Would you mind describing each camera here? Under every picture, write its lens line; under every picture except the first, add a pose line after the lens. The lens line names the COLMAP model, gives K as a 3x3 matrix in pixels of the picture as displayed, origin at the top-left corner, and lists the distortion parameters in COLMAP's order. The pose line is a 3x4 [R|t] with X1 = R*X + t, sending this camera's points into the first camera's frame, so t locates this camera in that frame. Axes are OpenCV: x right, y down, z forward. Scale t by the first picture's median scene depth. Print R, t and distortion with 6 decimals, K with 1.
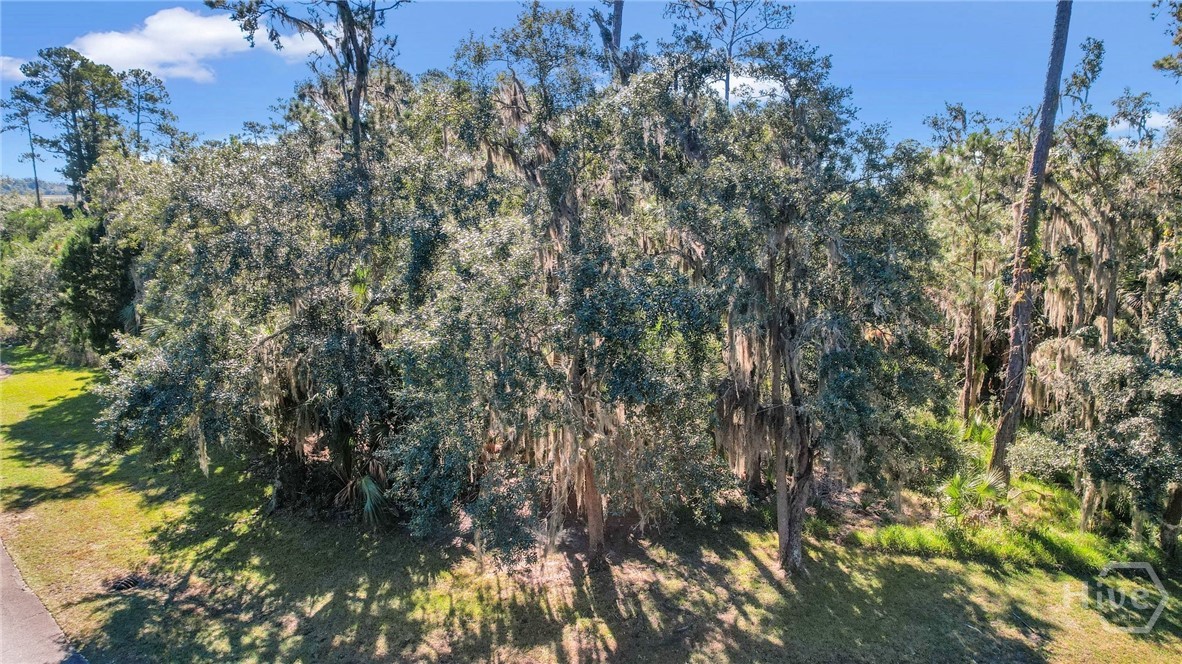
lens RADIAL K [[772.2, 0, 591.1], [0, 772.2, 331.0], [0, 0, 1]] dist [-0.066502, 0.060367]
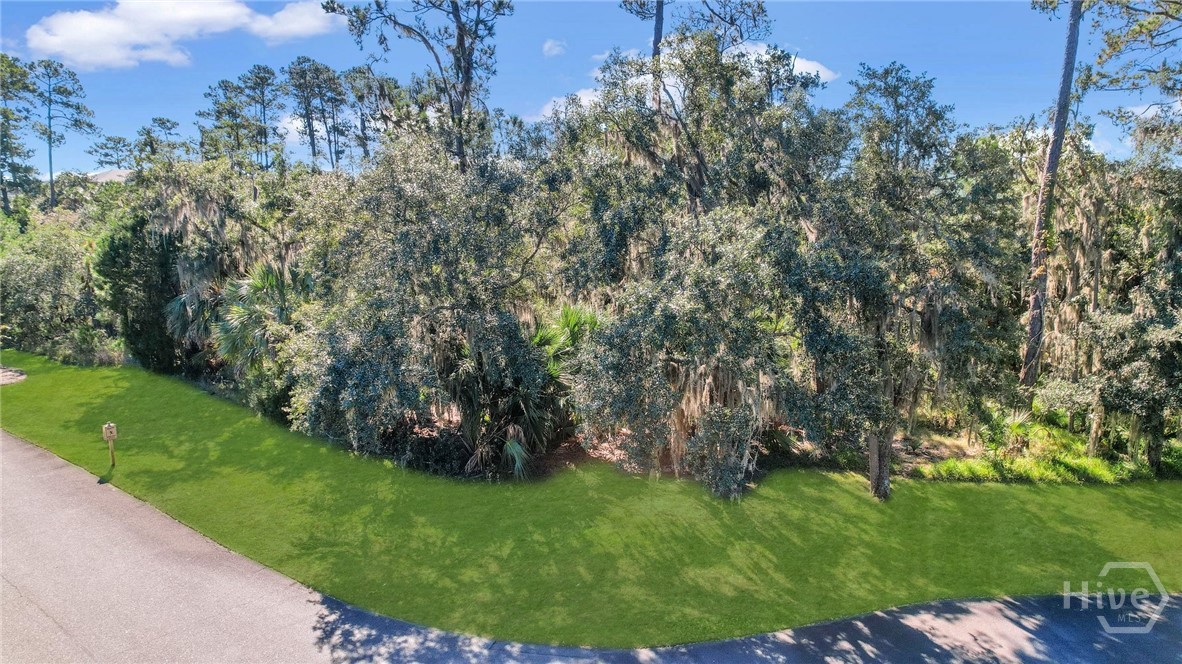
lens RADIAL K [[772.2, 0, 592.5], [0, 772.2, 335.1], [0, 0, 1]] dist [-0.066502, 0.060367]
pose [[0.990220, -0.026775, 0.136920, -0.334088], [0.025981, 0.999634, 0.007586, 0.032016], [-0.137073, -0.003954, 0.990553, -0.130968]]
